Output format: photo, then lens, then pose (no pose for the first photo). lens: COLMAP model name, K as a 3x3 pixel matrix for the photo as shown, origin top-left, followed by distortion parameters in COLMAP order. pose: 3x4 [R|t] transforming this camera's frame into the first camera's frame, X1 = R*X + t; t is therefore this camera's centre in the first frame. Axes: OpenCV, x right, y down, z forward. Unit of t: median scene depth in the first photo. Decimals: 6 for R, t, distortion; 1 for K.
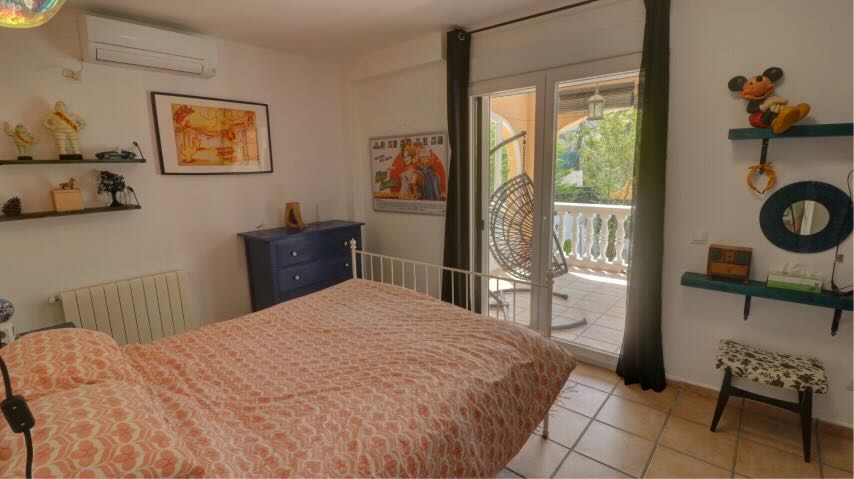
lens RADIAL K [[398.2, 0, 427.0], [0, 398.2, 239.5], [0, 0, 1]] dist [-0.001597, -0.000547]
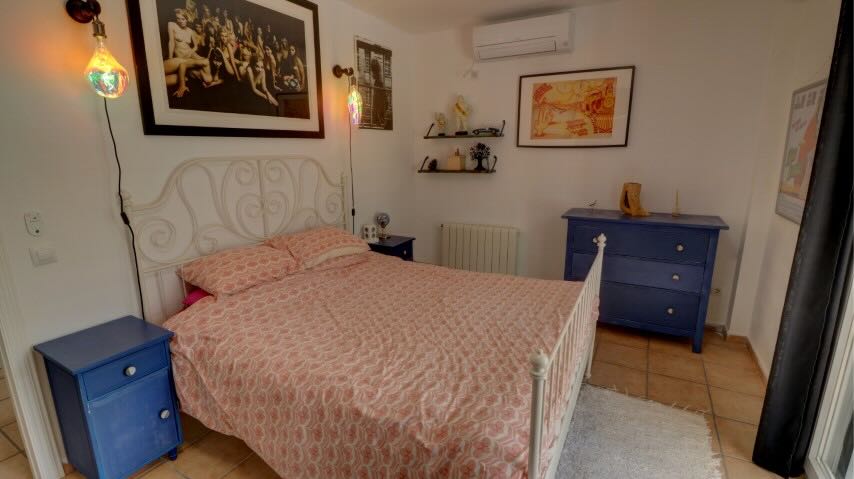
lens RADIAL K [[398.2, 0, 427.0], [0, 398.2, 239.5], [0, 0, 1]] dist [-0.001597, -0.000547]
pose [[0.200165, 0.237144, -0.950630, 0.506787], [-0.174856, 0.963335, 0.203496, -0.094448], [0.964033, 0.125491, 0.234292, 0.514508]]
